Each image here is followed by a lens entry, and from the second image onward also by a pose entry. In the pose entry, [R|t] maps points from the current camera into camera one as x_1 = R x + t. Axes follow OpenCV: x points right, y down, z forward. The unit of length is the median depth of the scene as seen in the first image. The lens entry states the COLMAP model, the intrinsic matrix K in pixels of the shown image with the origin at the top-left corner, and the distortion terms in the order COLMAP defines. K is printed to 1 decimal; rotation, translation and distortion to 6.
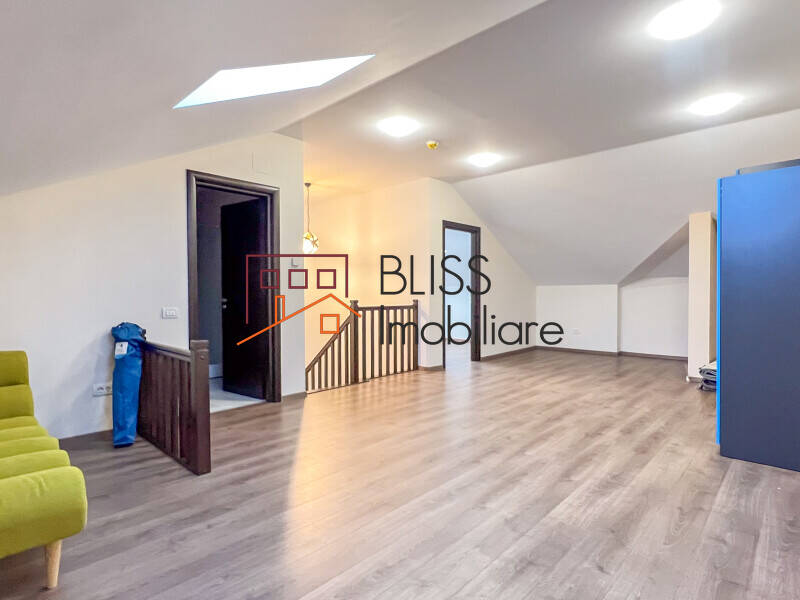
lens RADIAL K [[428.3, 0, 399.6], [0, 428.3, 299.3], [0, 0, 1]] dist [0.000708, 0.001240]
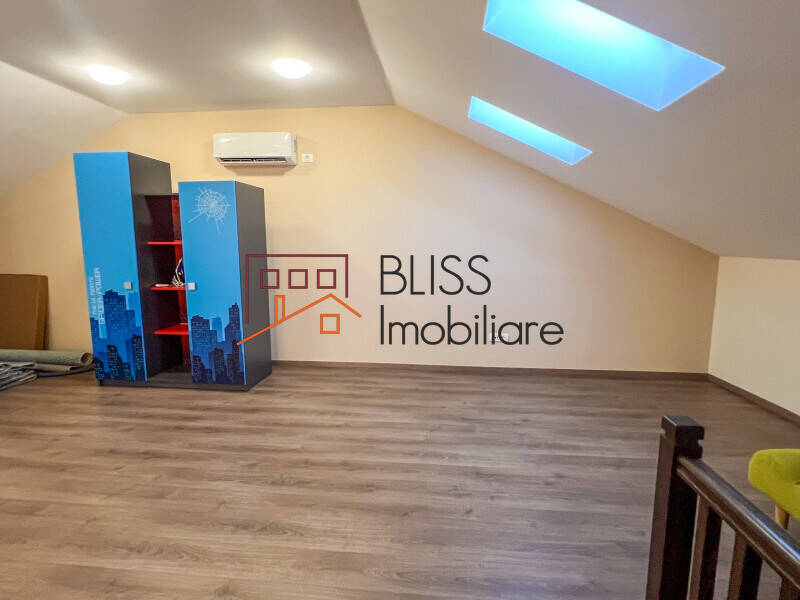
lens RADIAL K [[428.3, 0, 400.6], [0, 428.3, 302.6], [0, 0, 1]] dist [0.000708, 0.001240]
pose [[-0.603999, -0.107953, 0.789640, -0.547360], [0.010009, 0.989678, 0.142956, -0.096382], [-0.796923, 0.094249, -0.596684, 1.301147]]
